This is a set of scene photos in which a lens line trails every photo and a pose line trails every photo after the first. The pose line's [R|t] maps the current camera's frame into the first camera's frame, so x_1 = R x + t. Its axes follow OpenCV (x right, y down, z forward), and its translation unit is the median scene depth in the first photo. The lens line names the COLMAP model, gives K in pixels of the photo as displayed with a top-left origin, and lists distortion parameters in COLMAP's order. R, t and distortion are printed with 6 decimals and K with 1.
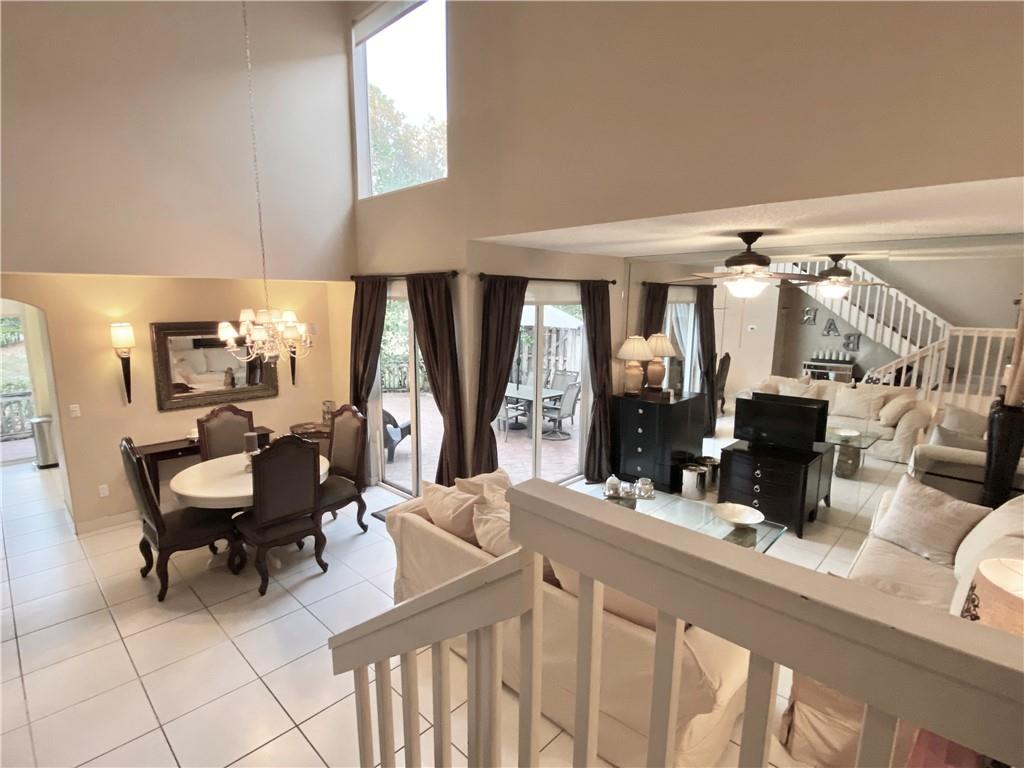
lens RADIAL K [[513.4, 0, 503.9], [0, 513.4, 386.6], [0, 0, 1]] dist [0.000349, -0.004887]
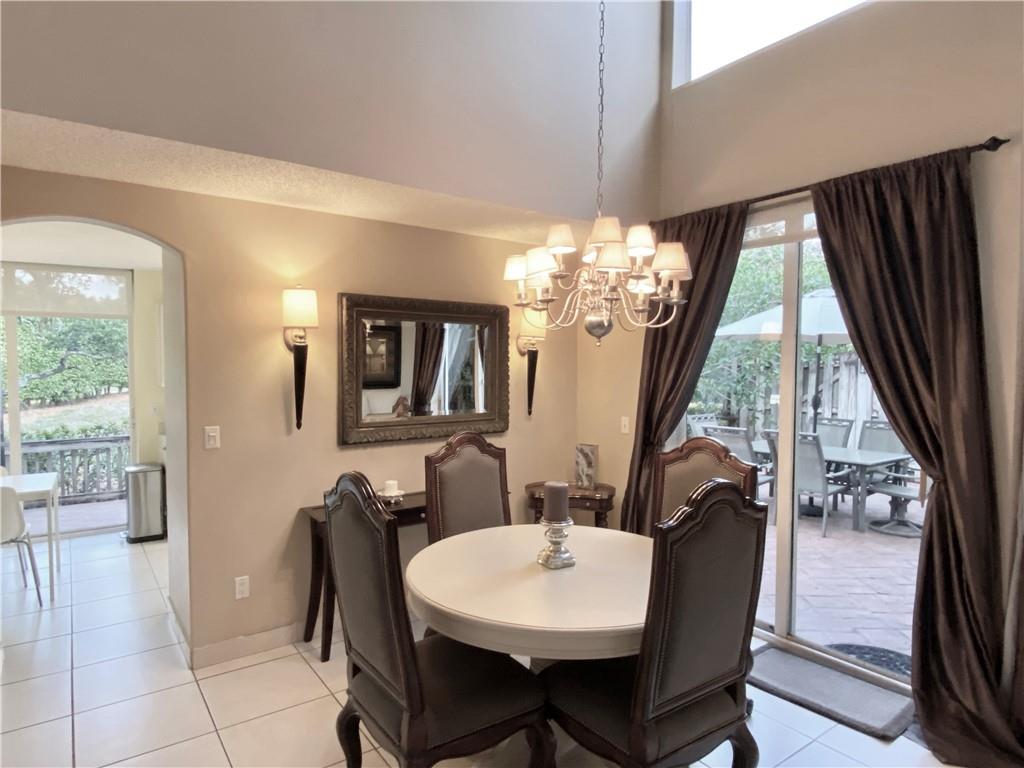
lens RADIAL K [[616.8, 0, 503.5], [0, 616.8, 384.7], [0, 0, 1]] dist [0.021229, -0.004970]
pose [[0.982939, 0.001503, -0.183928, -0.337813], [-0.025706, 0.991275, -0.129277, 0.058779], [0.182128, 0.131799, 0.974401, 0.329643]]
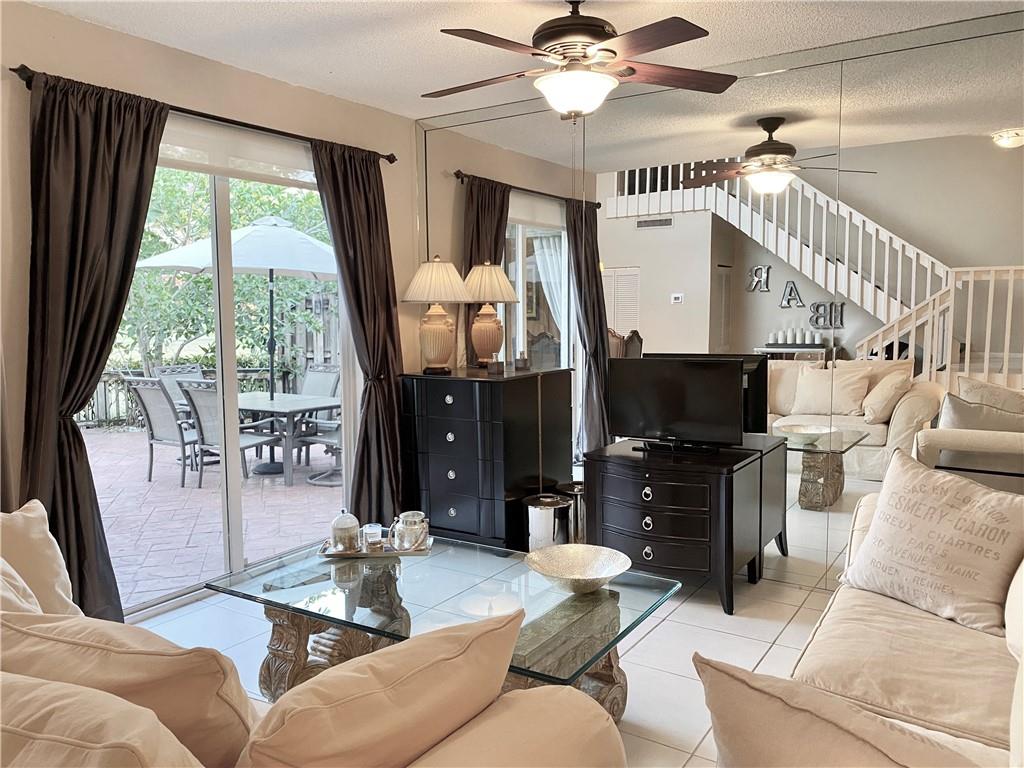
lens RADIAL K [[782.7, 0, 515.6], [0, 782.7, 377.2], [0, 0, 1]] dist [0.038705, -0.010730]
pose [[0.978669, -0.027277, 0.203624, 0.184873], [0.043250, 0.996289, -0.074413, 0.094227], [-0.200838, 0.081633, 0.976217, 0.221528]]
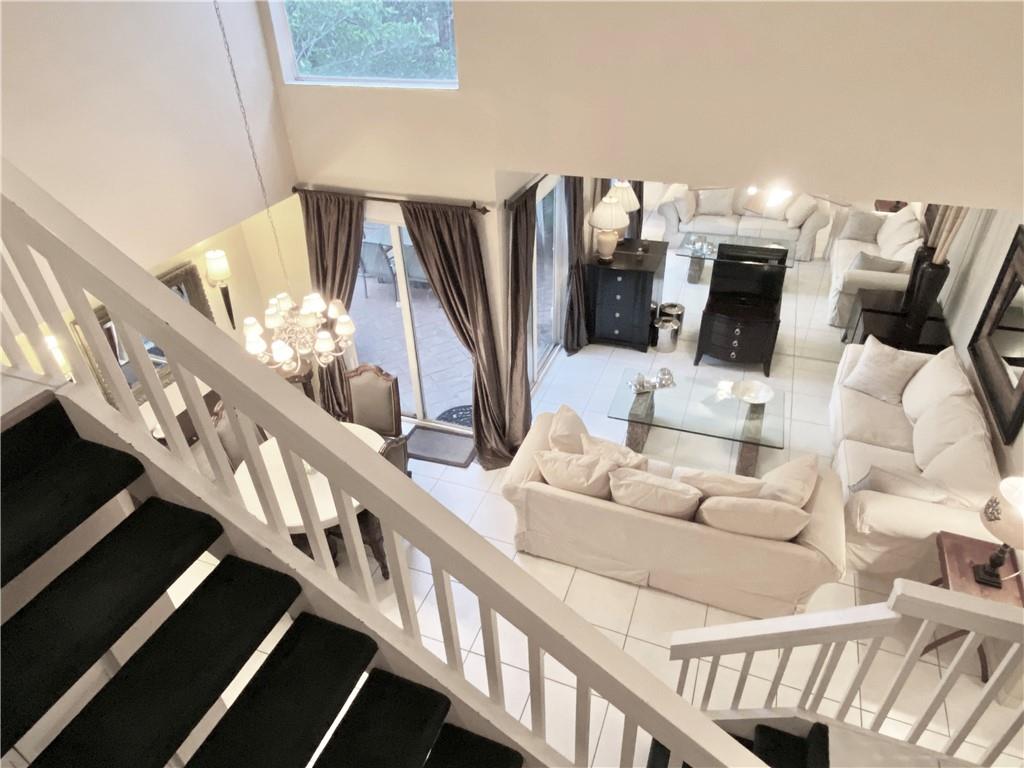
lens RADIAL K [[626.5, 0, 502.6], [0, 626.5, 393.2], [0, 0, 1]] dist [0.002908, -0.016211]
pose [[0.922532, -0.254548, 0.290069, -0.363806], [0.109993, 0.893881, 0.434600, -0.321186], [-0.369914, -0.369027, 0.852633, -0.023409]]
